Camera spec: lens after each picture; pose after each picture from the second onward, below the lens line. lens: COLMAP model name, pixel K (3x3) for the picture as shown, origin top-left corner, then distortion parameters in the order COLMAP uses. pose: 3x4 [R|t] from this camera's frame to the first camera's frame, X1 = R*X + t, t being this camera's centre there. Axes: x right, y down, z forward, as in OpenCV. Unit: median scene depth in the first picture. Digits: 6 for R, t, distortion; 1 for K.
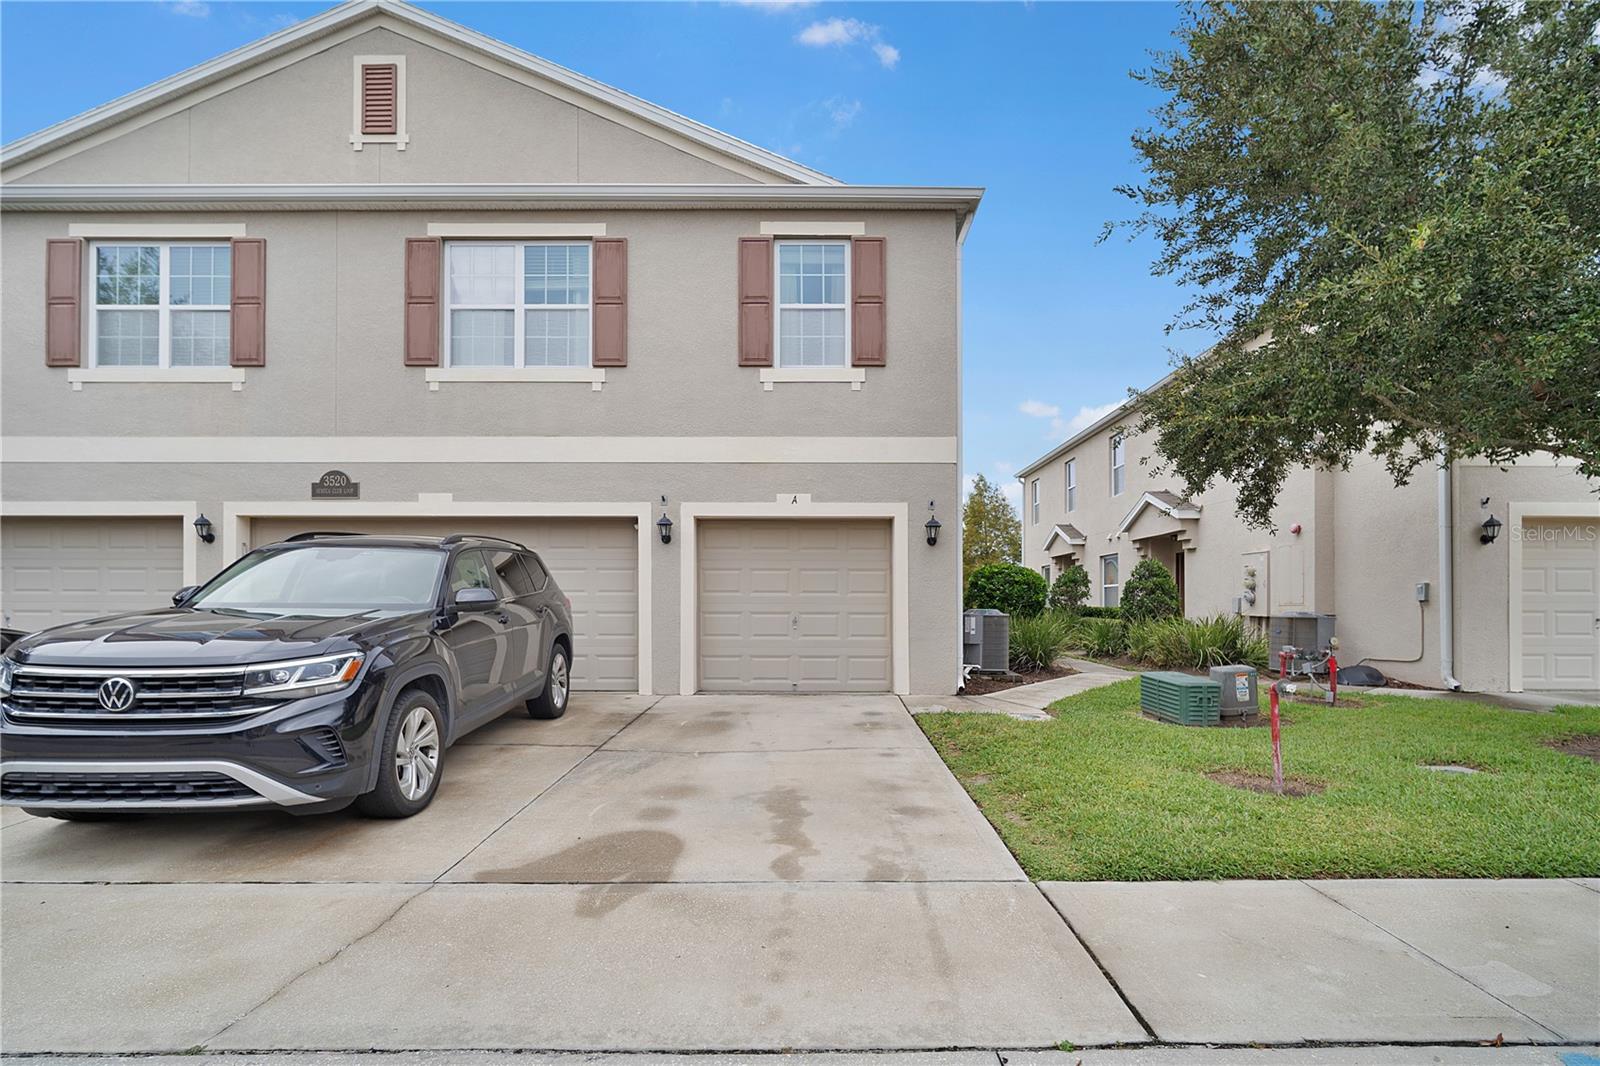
lens RADIAL K [[729.6, 0, 806.9], [0, 729.6, 596.4], [0, 0, 1]] dist [0.000442, 0.000089]
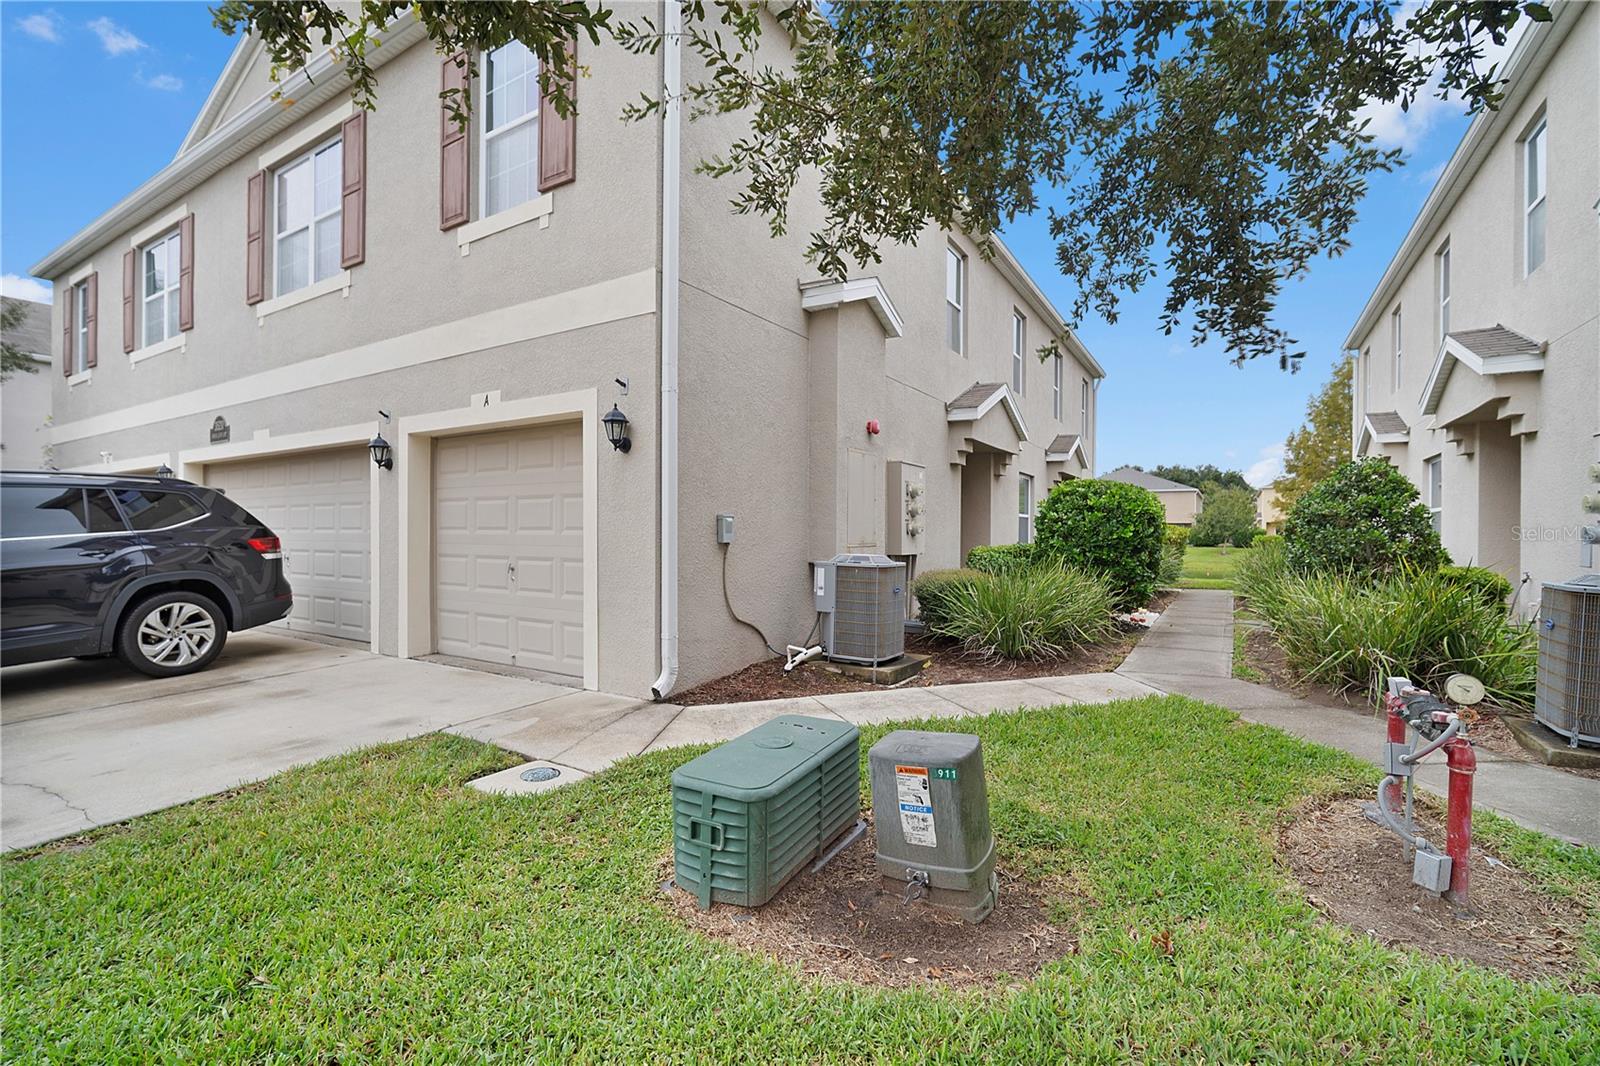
lens RADIAL K [[707.4, 0, 783.4], [0, 707.4, 536.7], [0, 0, 1]] dist [-0.009399, 0.000111]
pose [[0.849408, 0.004483, -0.527717, 0.594586], [0.005065, 0.999849, 0.016647, -0.009003], [0.527712, -0.016814, 0.849257, 0.559342]]
